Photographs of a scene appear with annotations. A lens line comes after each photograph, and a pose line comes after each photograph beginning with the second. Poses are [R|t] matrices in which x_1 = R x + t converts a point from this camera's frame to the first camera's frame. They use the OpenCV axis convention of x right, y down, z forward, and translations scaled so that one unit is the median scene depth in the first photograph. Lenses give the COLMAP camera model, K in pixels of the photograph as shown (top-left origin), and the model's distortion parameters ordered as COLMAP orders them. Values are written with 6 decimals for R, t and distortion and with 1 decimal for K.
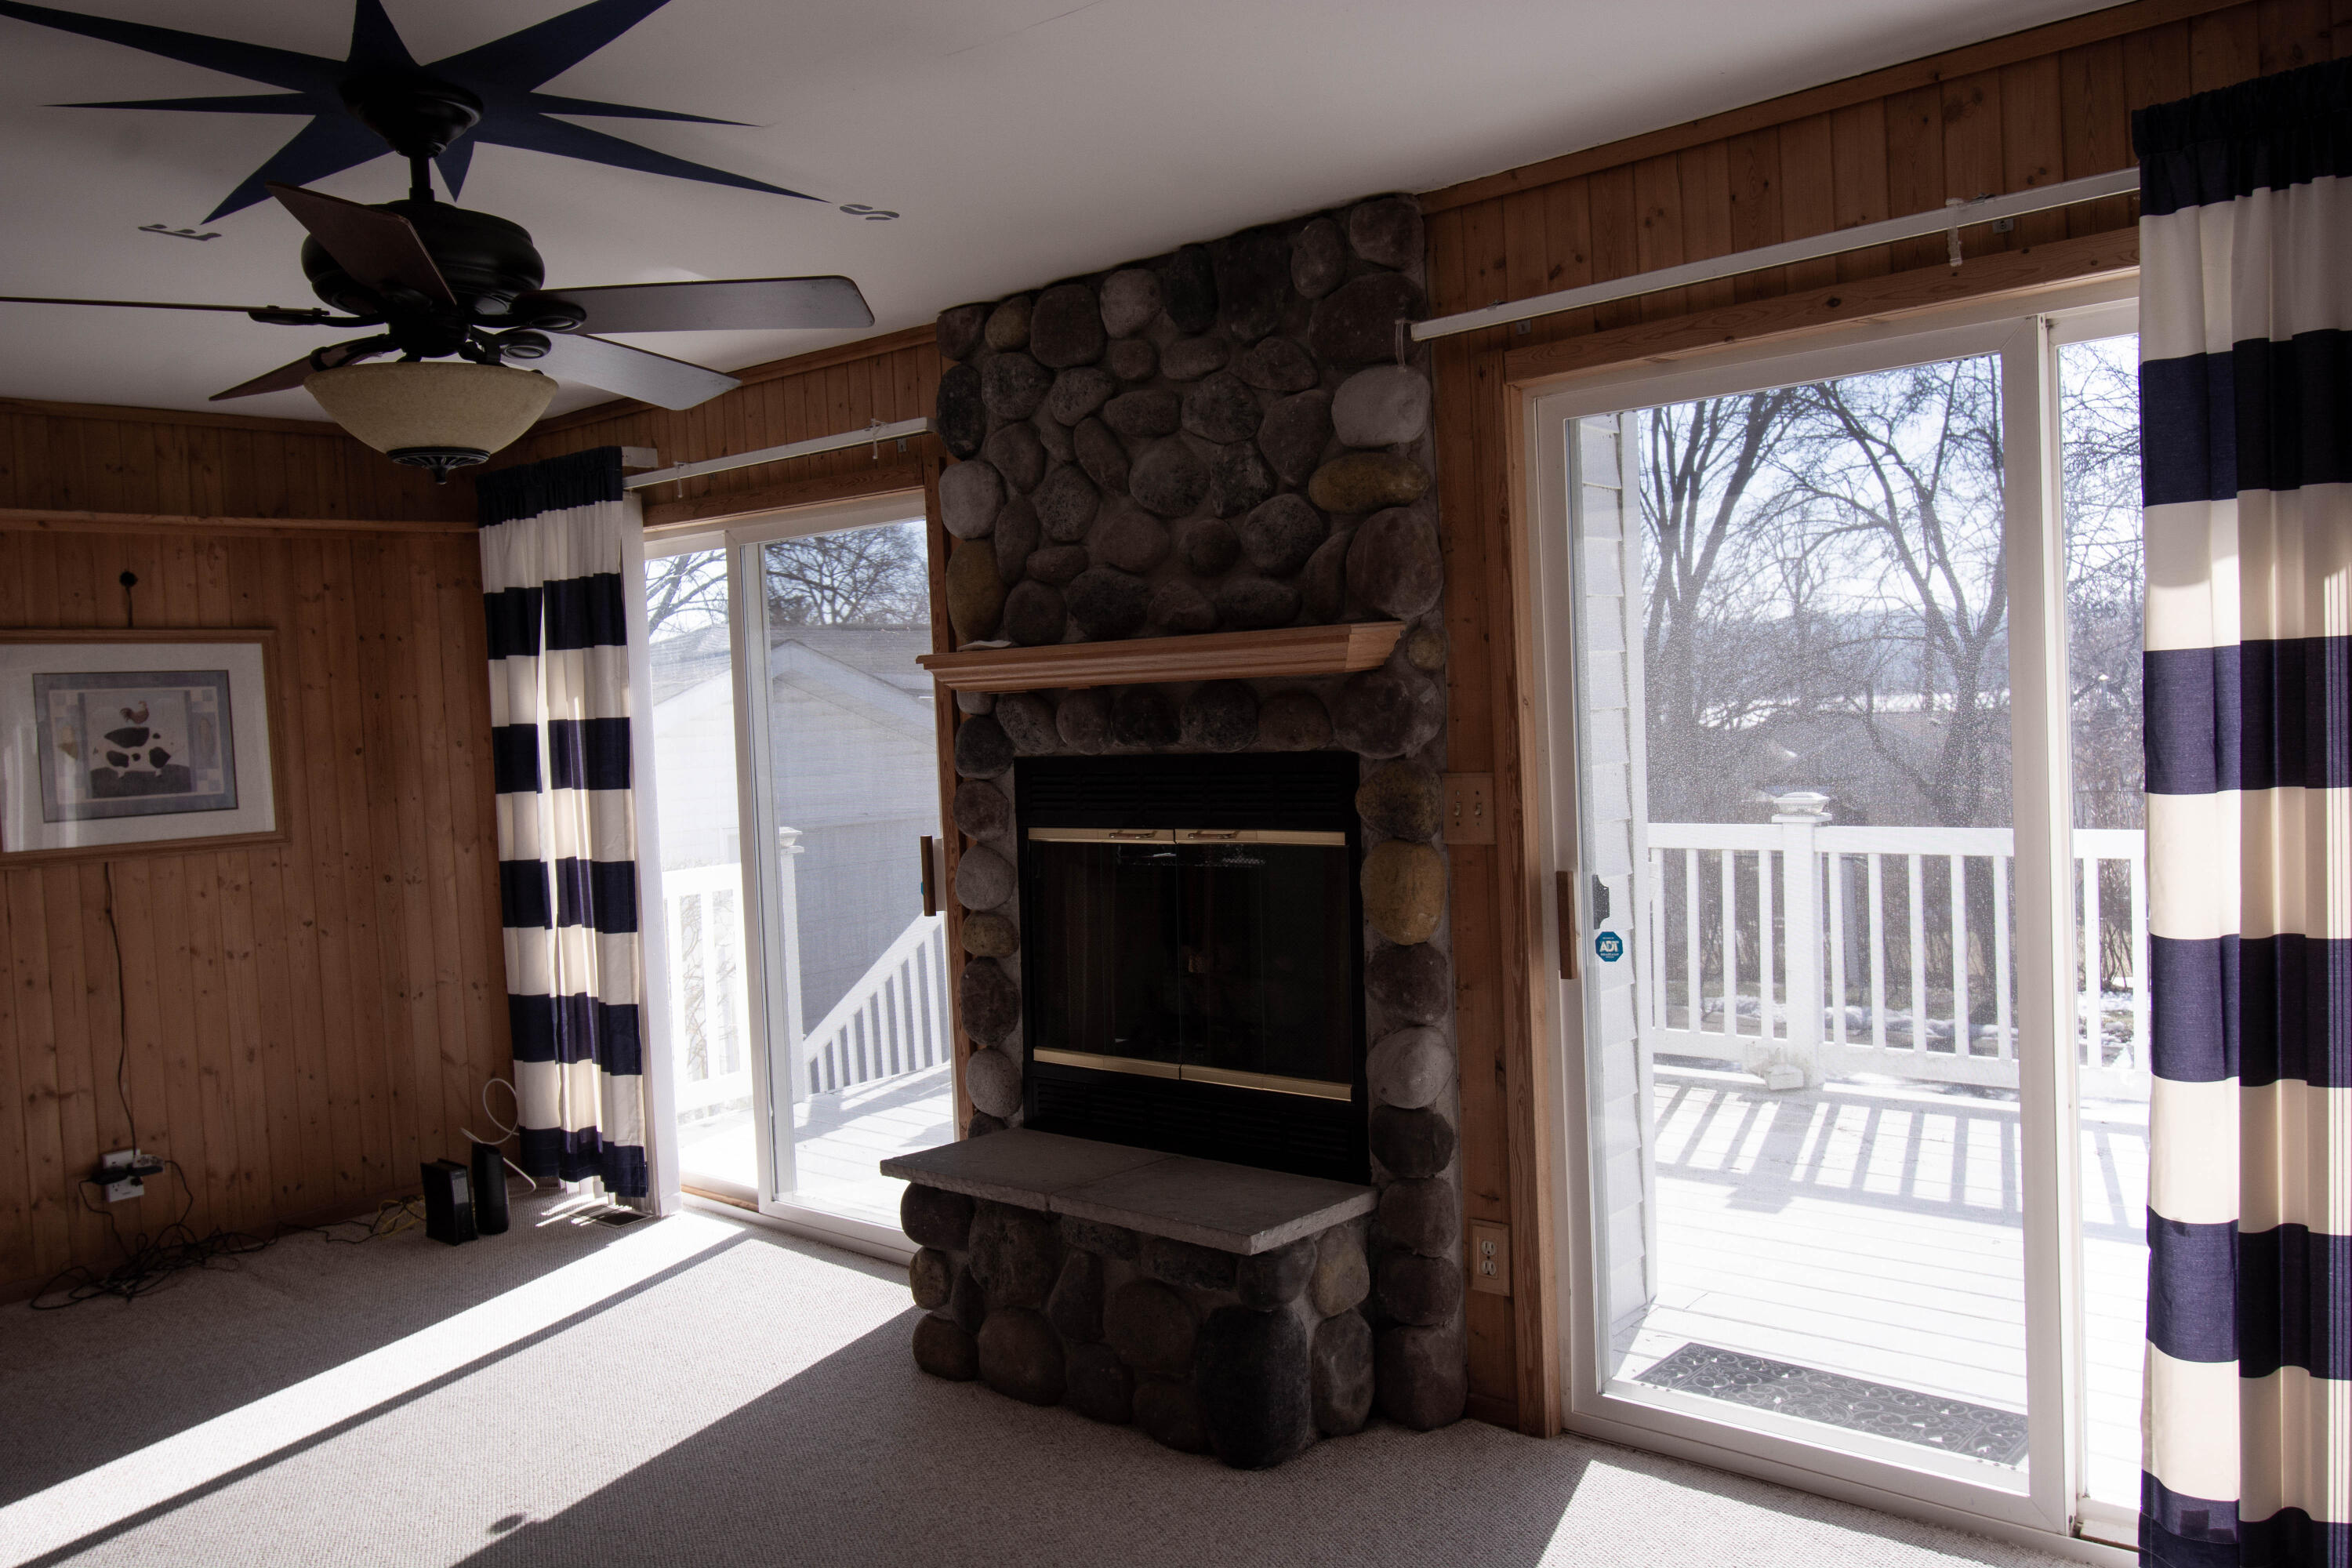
lens RADIAL K [[1799.9, 0, 1176.0], [0, 1799.9, 784.0], [0, 0, 1]] dist [-0.009958, -0.007009]
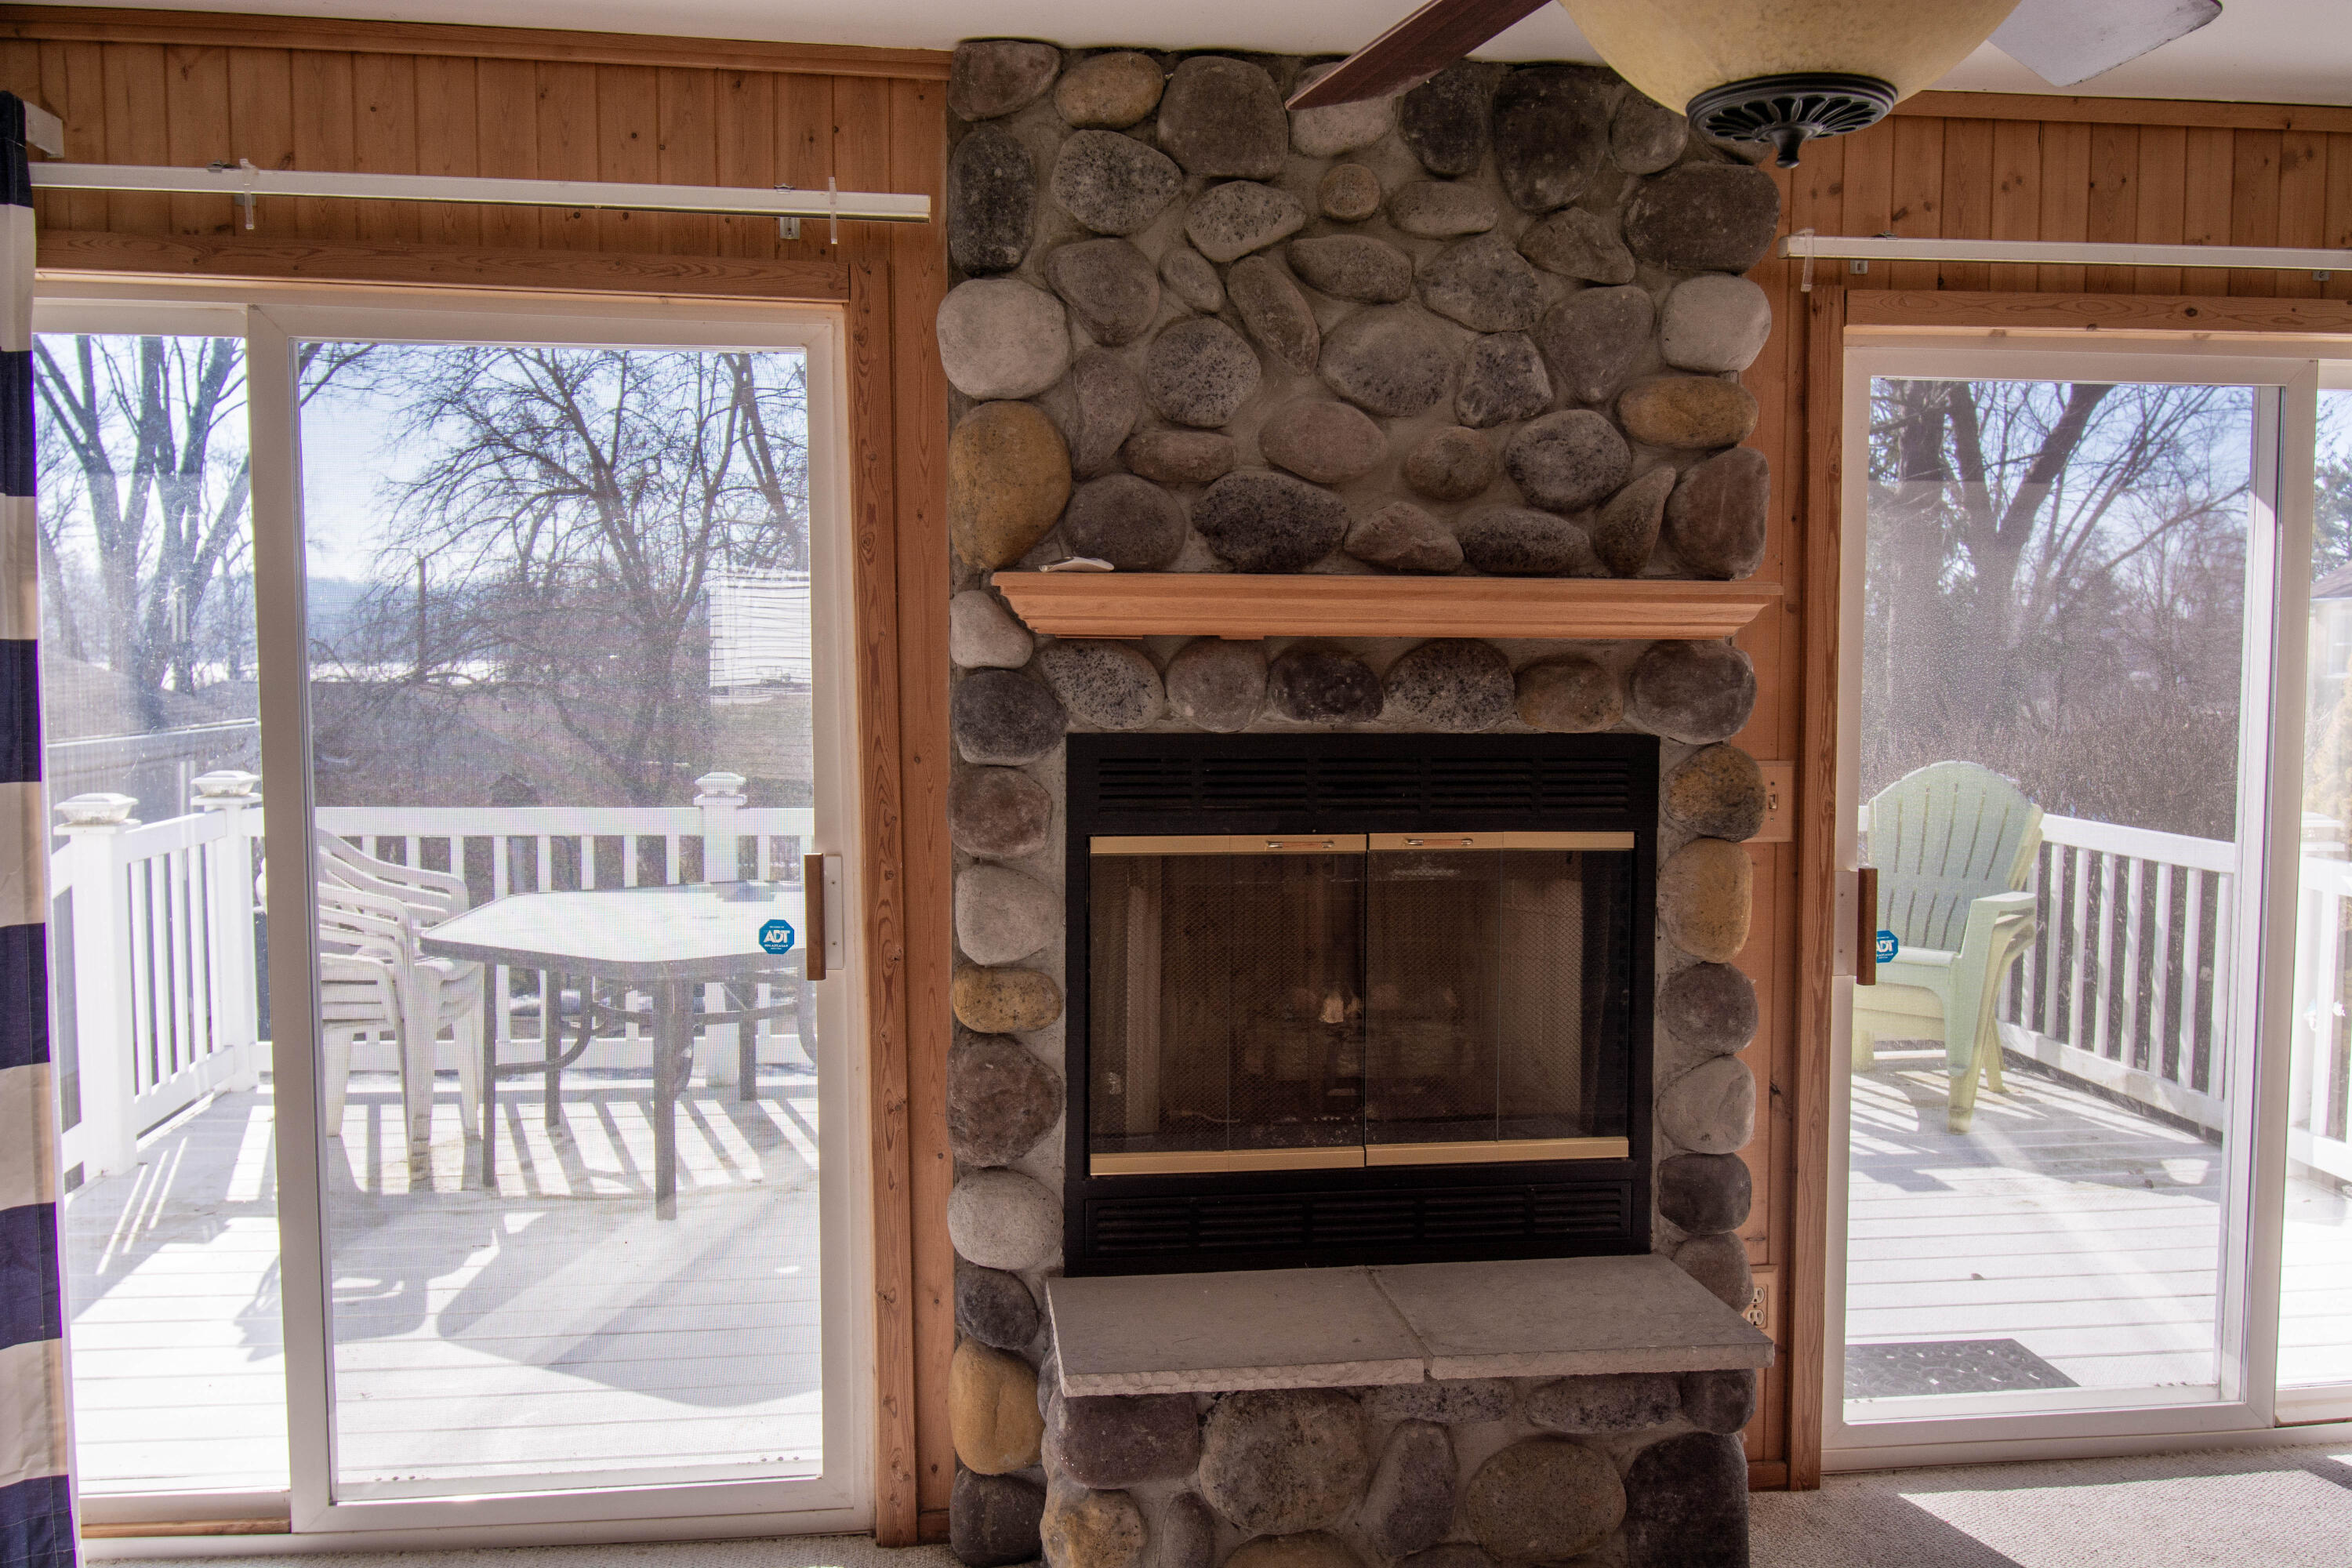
lens RADIAL K [[1799.9, 0, 1176.0], [0, 1799.9, 784.0], [0, 0, 1]] dist [-0.009958, -0.007009]
pose [[0.672800, -0.007716, 0.739785, -0.610930], [-0.002510, 0.999916, 0.012712, -0.004806], [-0.739821, -0.010410, 0.672724, 0.559816]]
